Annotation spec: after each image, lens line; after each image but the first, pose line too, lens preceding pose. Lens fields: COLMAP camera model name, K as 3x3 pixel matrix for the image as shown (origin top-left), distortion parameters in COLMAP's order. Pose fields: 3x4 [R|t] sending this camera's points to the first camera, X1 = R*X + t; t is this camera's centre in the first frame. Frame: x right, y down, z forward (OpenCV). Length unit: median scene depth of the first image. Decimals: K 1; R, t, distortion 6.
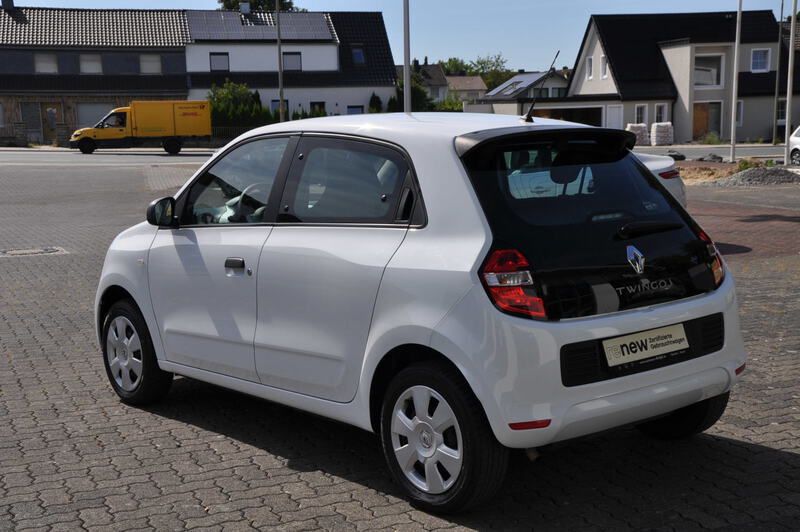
lens RADIAL K [[1077.2, 0, 418.4], [0, 1077.2, 266.0], [0, 0, 1]] dist [0.151334, 0.000000]
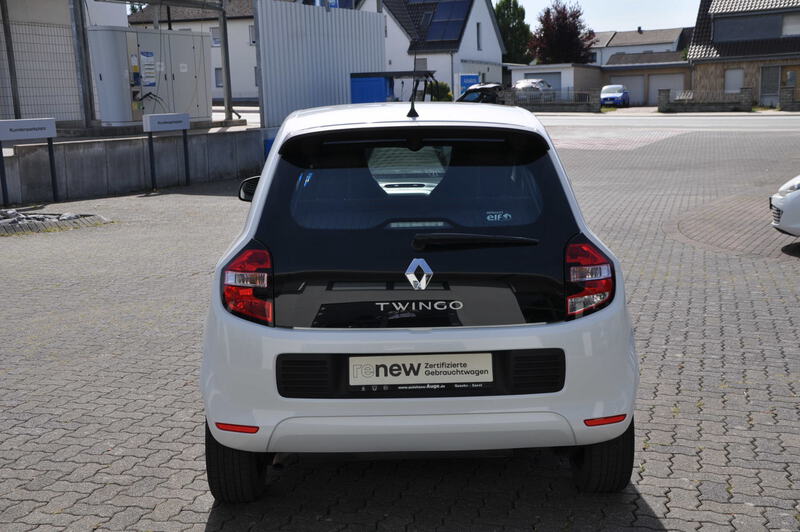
lens RADIAL K [[1077.2, 0, 426.2], [0, 1077.2, 274.3], [0, 0, 1]] dist [0.151334, 0.000000]
pose [[0.761530, 0.102632, -0.639953, 0.768337], [-0.075325, 0.994707, 0.069891, -0.068313], [0.643738, -0.005020, 0.765229, 0.314298]]
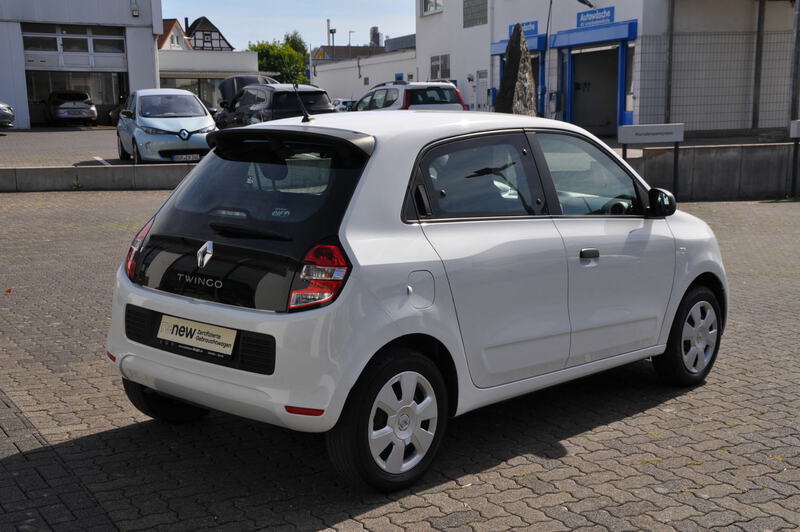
lens RADIAL K [[1045.2, 0, 398.8], [0, 1045.2, 273.1], [0, 0, 1]] dist [0.165093, 0.000000]
pose [[0.111470, 0.165287, -0.979926, 1.215434], [-0.134990, 0.979450, 0.149851, -0.165413], [0.984557, 0.115577, 0.131492, 1.039579]]
